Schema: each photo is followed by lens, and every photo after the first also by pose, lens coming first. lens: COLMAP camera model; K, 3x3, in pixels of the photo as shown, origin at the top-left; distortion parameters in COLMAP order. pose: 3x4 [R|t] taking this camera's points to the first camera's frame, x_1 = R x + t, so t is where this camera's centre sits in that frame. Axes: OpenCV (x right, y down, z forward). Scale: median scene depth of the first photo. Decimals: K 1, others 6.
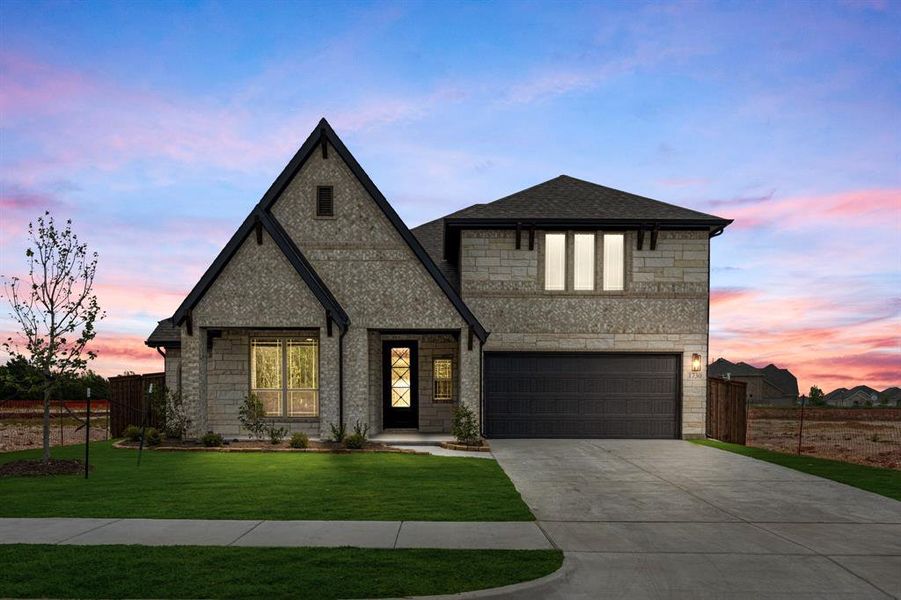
lens RADIAL K [[1427.7, 0, 450.5], [0, 1427.7, 300.0], [0, 0, 1]] dist [-0.026133, -0.039616]
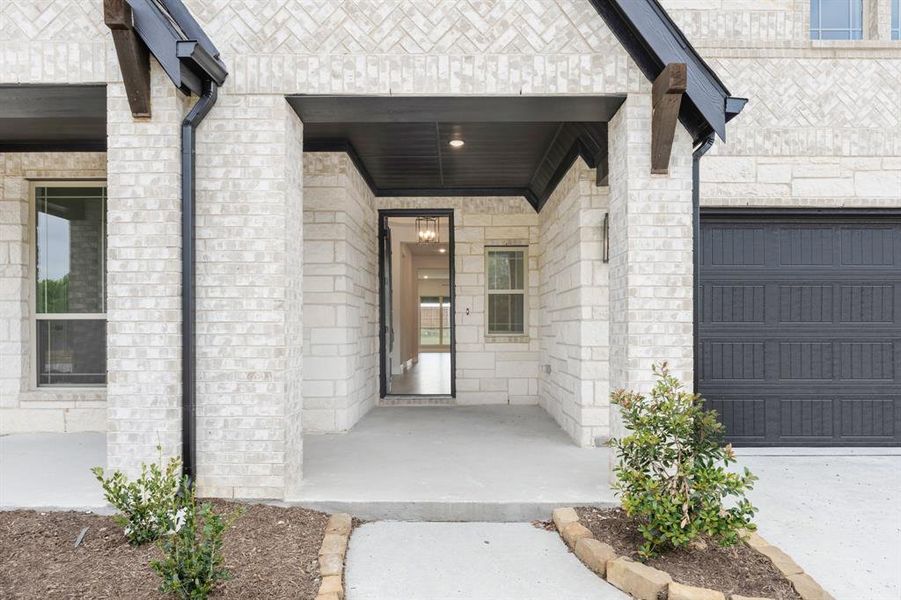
lens RADIAL K [[1427.7, 0, 450.5], [0, 1427.7, 300.0], [0, 0, 1]] dist [-0.026133, -0.039616]
pose [[0.999868, -0.004674, -0.015584, -0.022564], [0.005485, 0.998609, 0.052439, 0.045181], [0.015317, -0.052517, 0.998503, 0.723028]]
